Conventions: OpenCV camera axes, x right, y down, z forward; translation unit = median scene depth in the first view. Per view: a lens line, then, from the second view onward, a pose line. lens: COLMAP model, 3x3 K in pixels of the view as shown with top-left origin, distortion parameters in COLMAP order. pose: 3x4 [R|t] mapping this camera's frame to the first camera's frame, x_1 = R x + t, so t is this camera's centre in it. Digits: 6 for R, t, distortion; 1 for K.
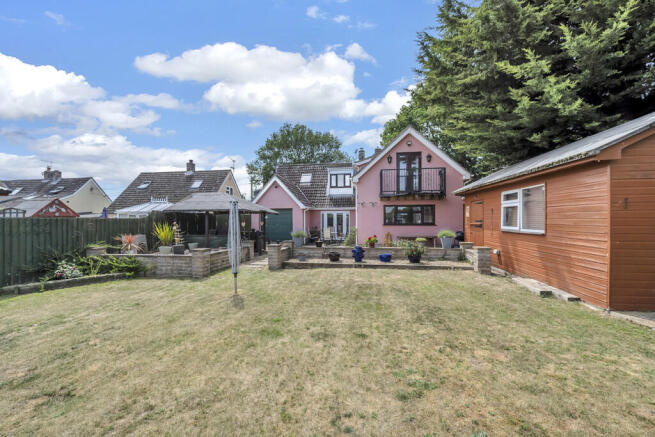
lens RADIAL K [[265.4, 0, 327.4], [0, 265.4, 213.7], [0, 0, 1]] dist [-0.001405, -0.000192]
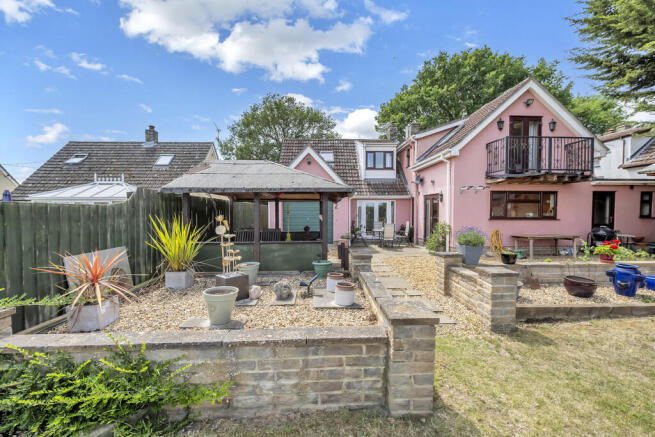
lens RADIAL K [[259.2, 0, 327.5], [0, 259.2, 218.5], [0, 0, 1]] dist [-0.003384, -0.000494]
pose [[0.981718, -0.001390, 0.190334, -0.240196], [-0.007779, 0.998845, 0.047419, 0.008409], [-0.190180, -0.048033, 0.980573, 0.291625]]
